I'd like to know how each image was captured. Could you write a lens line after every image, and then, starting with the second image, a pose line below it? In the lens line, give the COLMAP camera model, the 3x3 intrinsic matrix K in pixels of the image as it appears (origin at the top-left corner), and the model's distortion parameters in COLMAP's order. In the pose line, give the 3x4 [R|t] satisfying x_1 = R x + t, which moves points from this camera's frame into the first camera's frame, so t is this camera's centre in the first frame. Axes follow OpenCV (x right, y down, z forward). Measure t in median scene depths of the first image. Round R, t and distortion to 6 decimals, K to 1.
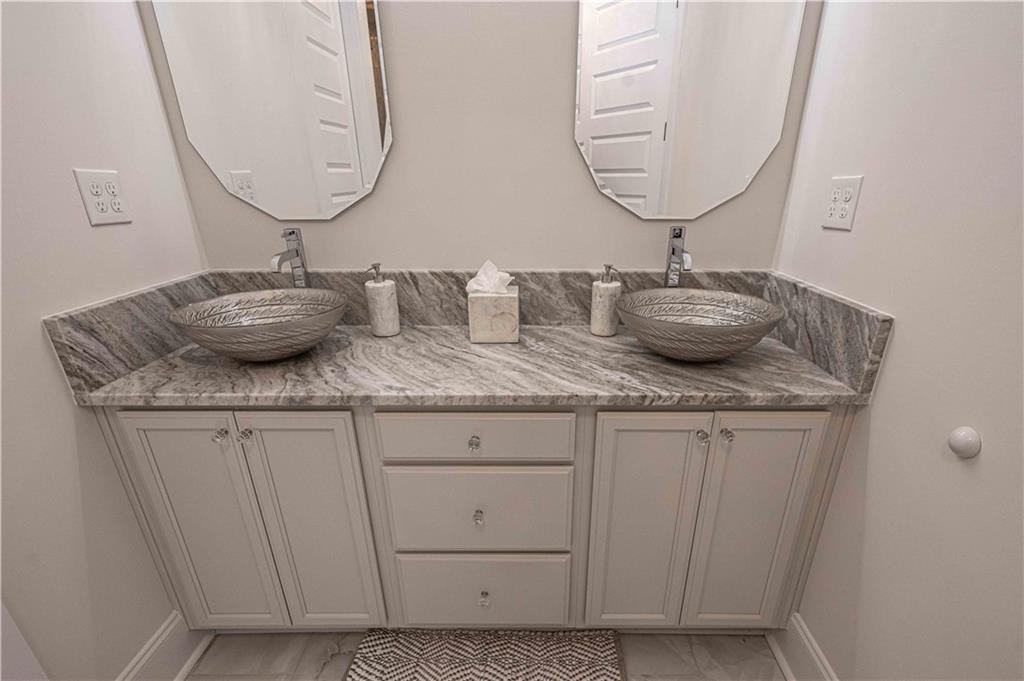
lens RADIAL K [[482.4, 0, 526.2], [0, 482.4, 380.0], [0, 0, 1]] dist [0.000583, -0.000423]
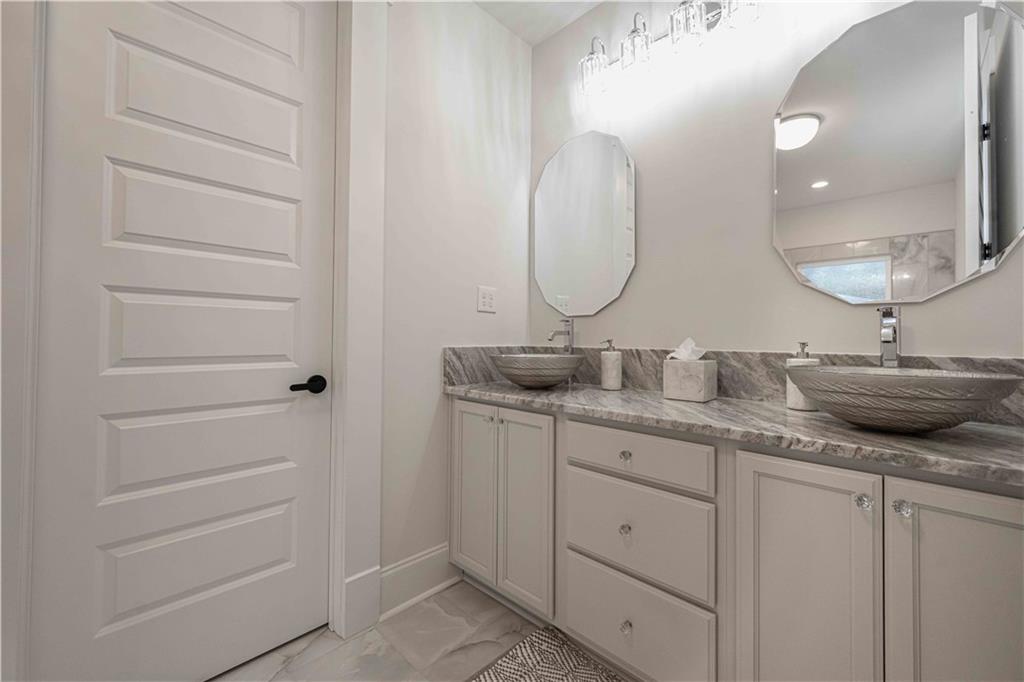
lens RADIAL K [[415.1, 0, 517.1], [0, 415.1, 332.0], [0, 0, 1]] dist [-0.000304, 0.000164]
pose [[0.720182, -0.007725, -0.693742, 0.398184], [-0.281903, 0.910413, -0.302784, 0.221372], [0.633931, 0.413628, 0.653486, -0.009532]]
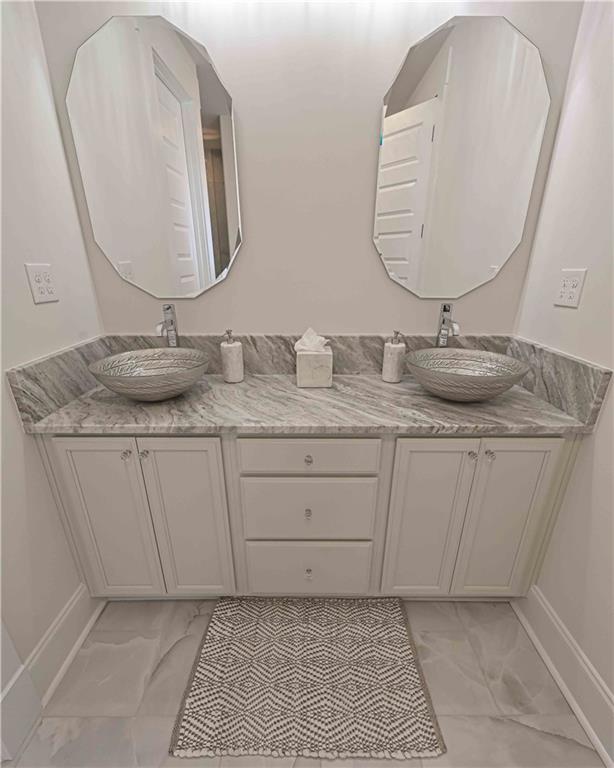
lens RADIAL K [[364.9, 0, 299.7], [0, 364.9, 407.0], [0, 0, 1]] dist [0.001446, -0.000883]
pose [[0.999997, 0.001519, 0.001923, -0.123237], [-0.001491, 0.999899, -0.014157, -0.007389], [-0.001944, 0.014154, 0.999898, -0.046355]]
